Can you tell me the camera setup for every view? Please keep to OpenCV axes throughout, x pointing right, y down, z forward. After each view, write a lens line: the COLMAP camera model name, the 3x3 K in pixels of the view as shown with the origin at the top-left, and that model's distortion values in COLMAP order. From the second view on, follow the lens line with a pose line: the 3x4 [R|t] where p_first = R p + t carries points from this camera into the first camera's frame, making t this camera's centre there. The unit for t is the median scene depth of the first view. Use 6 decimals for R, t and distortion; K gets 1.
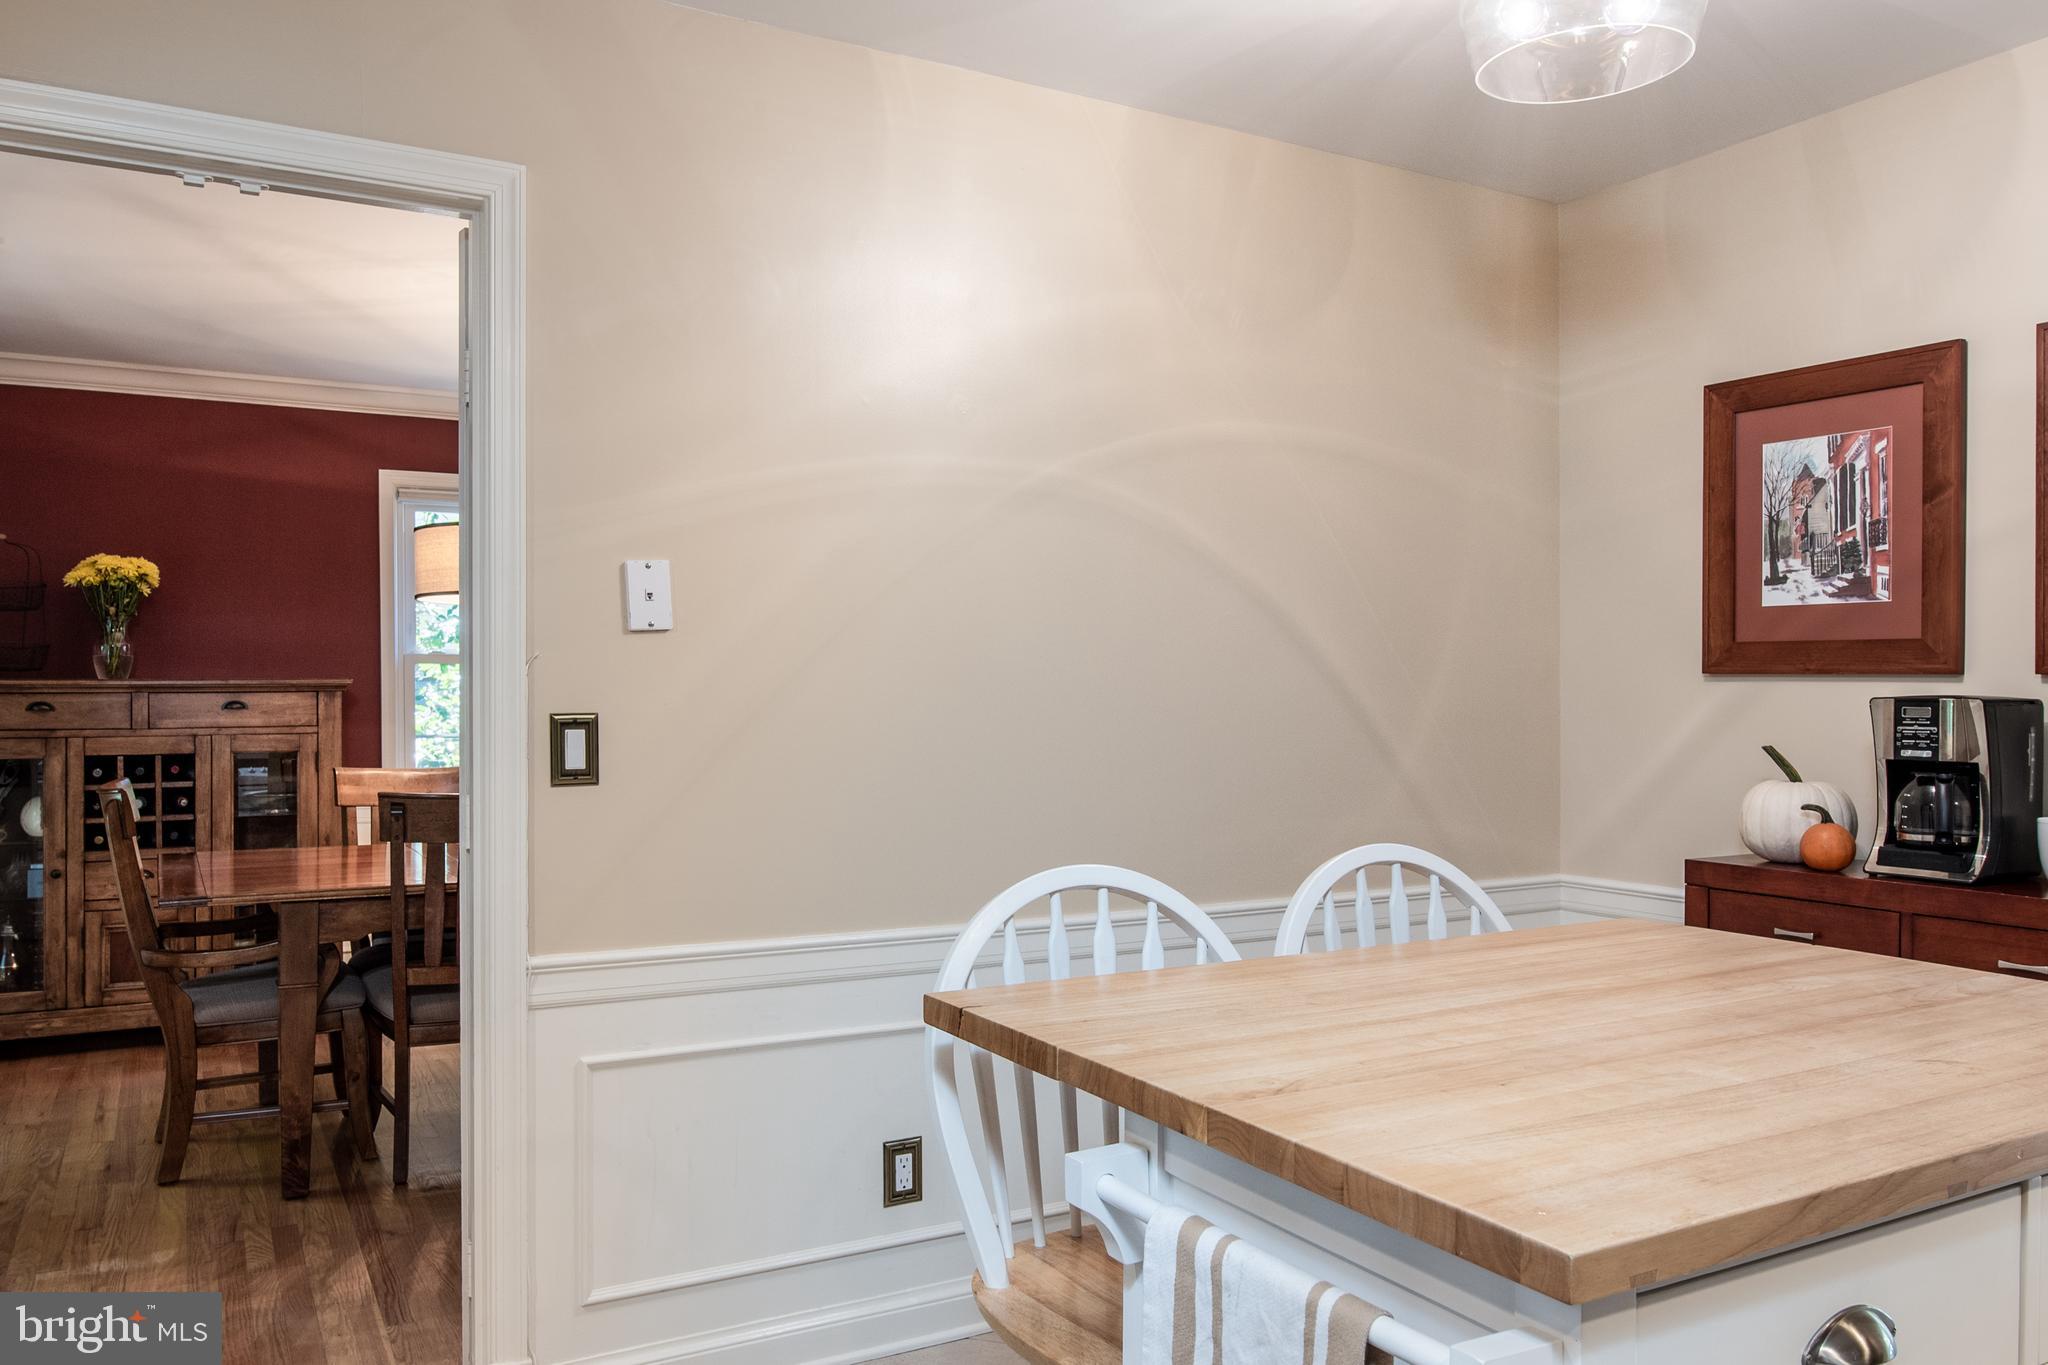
lens RADIAL K [[1379.8, 0, 1012.5], [0, 1379.8, 699.3], [0, 0, 1]] dist [-0.041654, -0.003882]
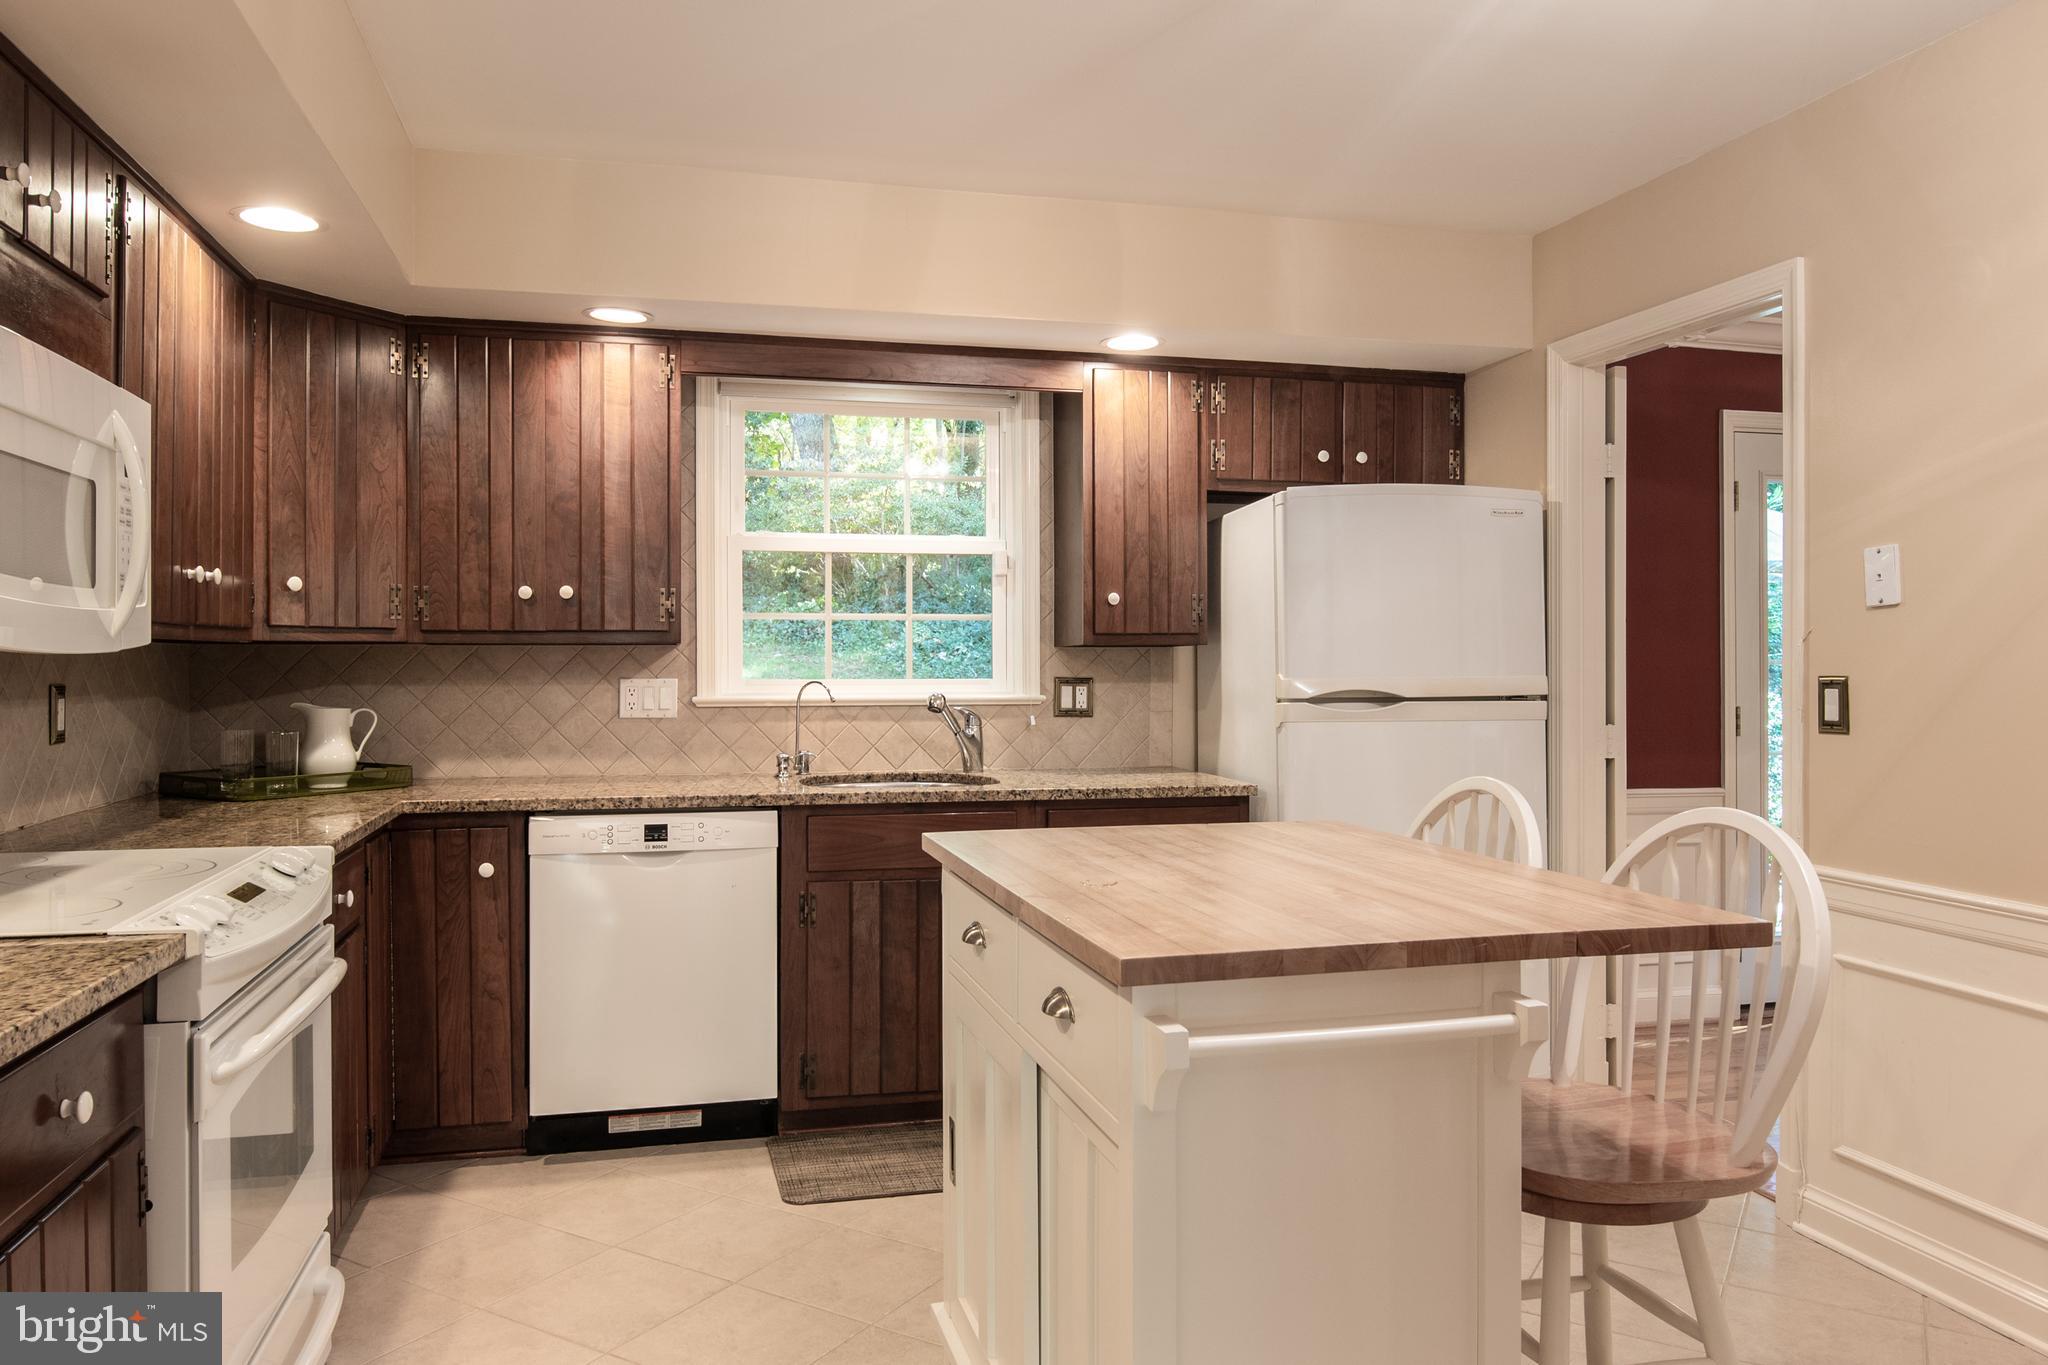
lens RADIAL K [[1379.8, 0, 1024.6], [0, 1379.8, 671.2], [0, 0, 1]] dist [-0.041654, -0.003882]
pose [[-0.219469, 0.002993, -0.975615, 1.046400], [-0.003878, 0.999985, 0.003940, 0.003879], [0.975612, 0.004648, -0.219454, 0.550328]]
